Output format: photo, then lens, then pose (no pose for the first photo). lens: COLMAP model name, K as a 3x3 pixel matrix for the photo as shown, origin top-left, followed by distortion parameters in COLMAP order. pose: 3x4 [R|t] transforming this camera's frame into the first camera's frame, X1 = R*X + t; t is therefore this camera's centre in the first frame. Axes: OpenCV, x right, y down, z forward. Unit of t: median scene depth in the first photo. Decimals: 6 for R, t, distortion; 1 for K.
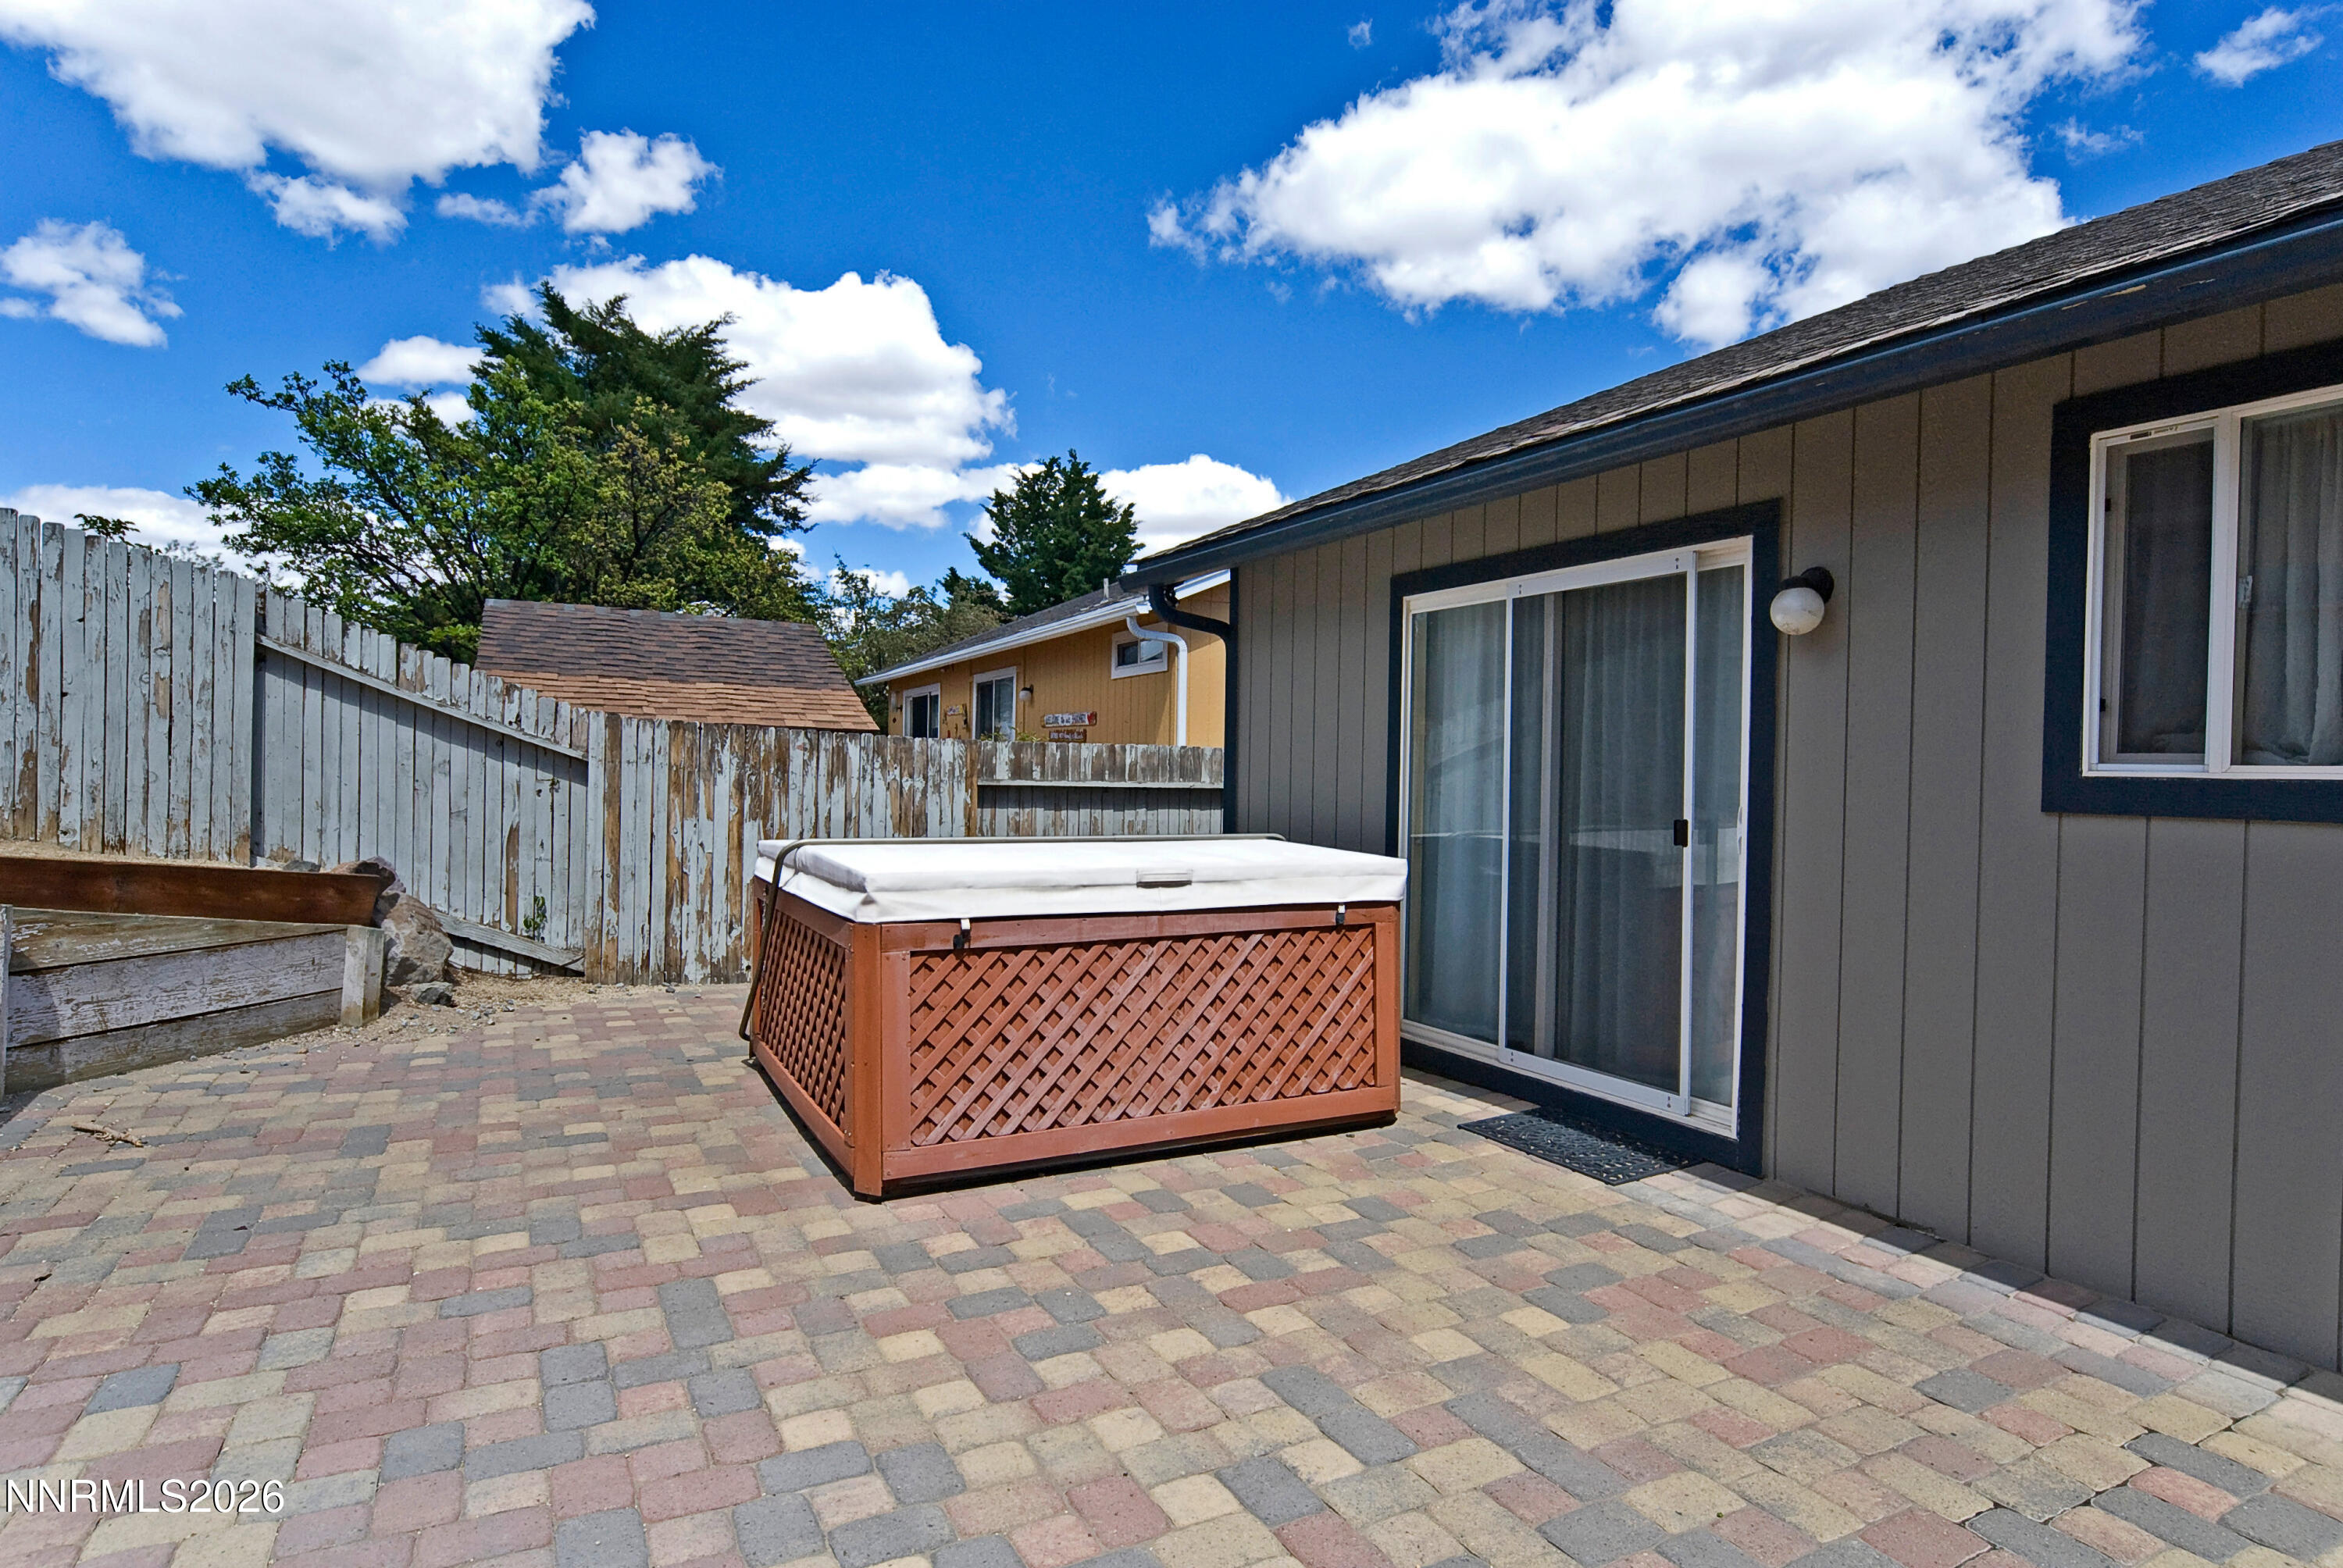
lens RADIAL K [[1249.7, 0, 1164.8], [0, 1249.7, 784.8], [0, 0, 1]] dist [-0.016947, 0.002875]
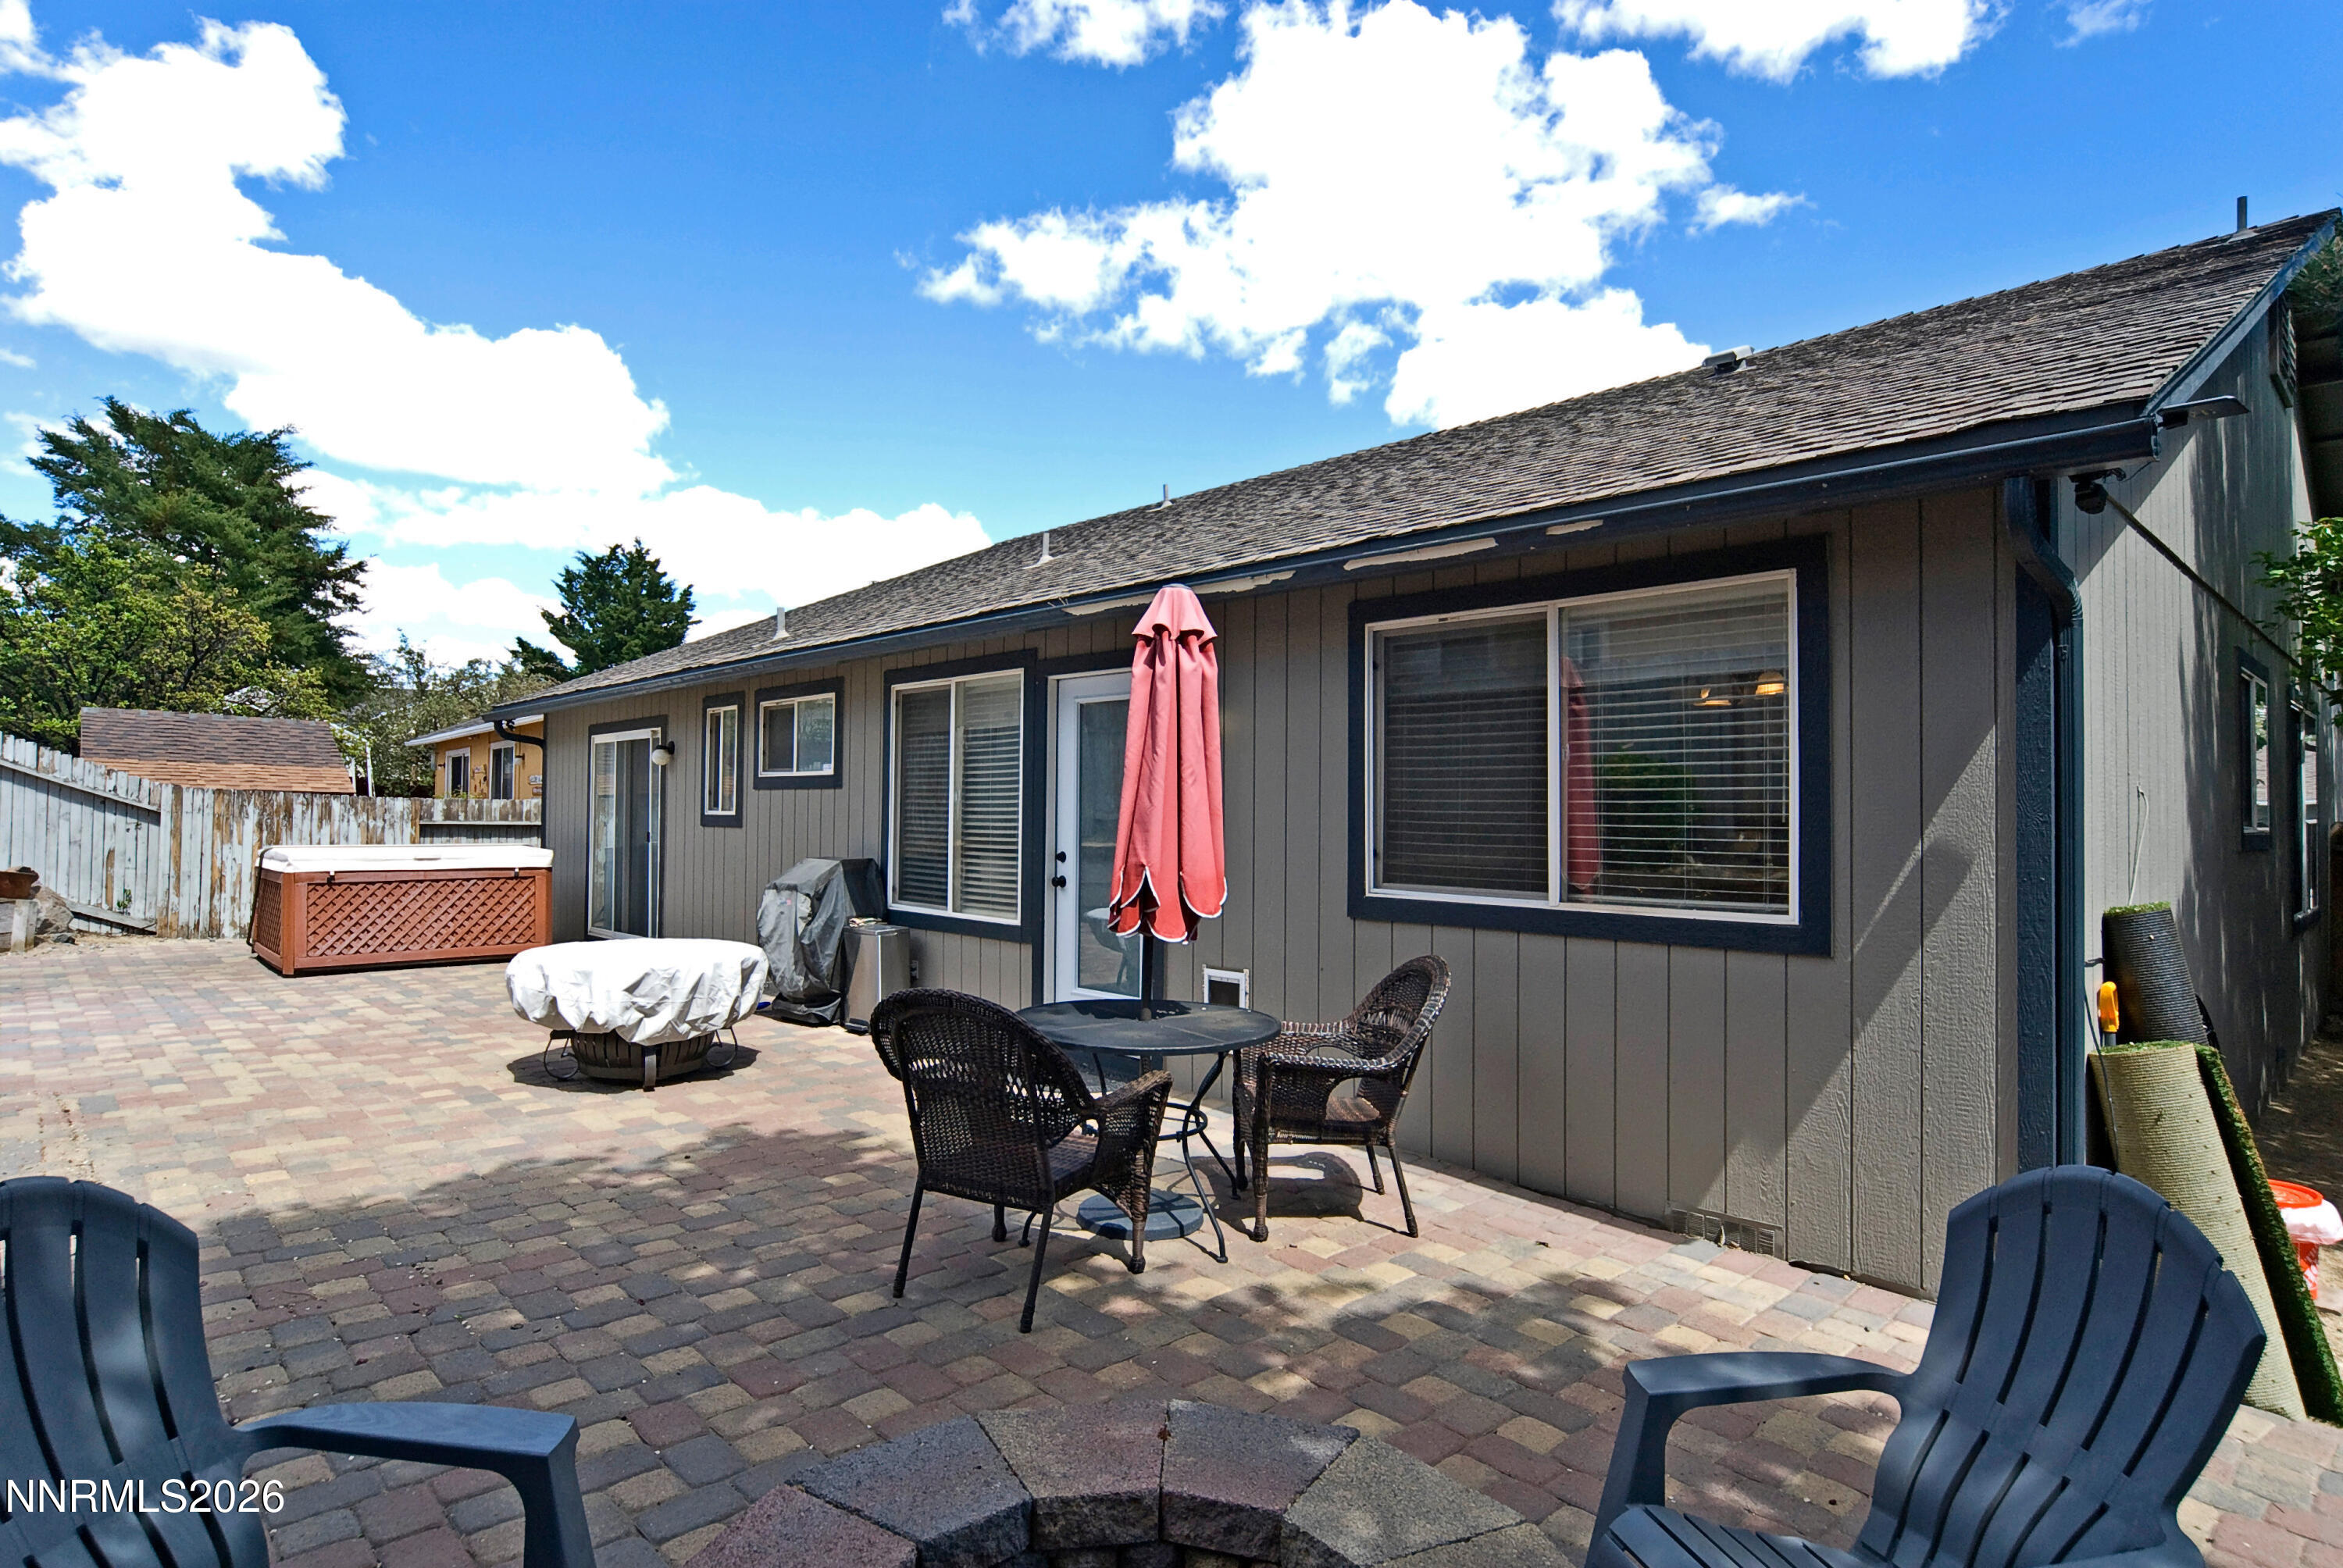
lens RADIAL K [[1249.7, 0, 1159.2], [0, 1249.7, 786.4], [0, 0, 1]] dist [-0.016947, 0.002875]
pose [[0.966506, -0.002593, 0.256633, 0.464575], [0.010952, 0.999455, -0.031148, 0.014982], [-0.256412, 0.032916, 0.966007, -1.080454]]
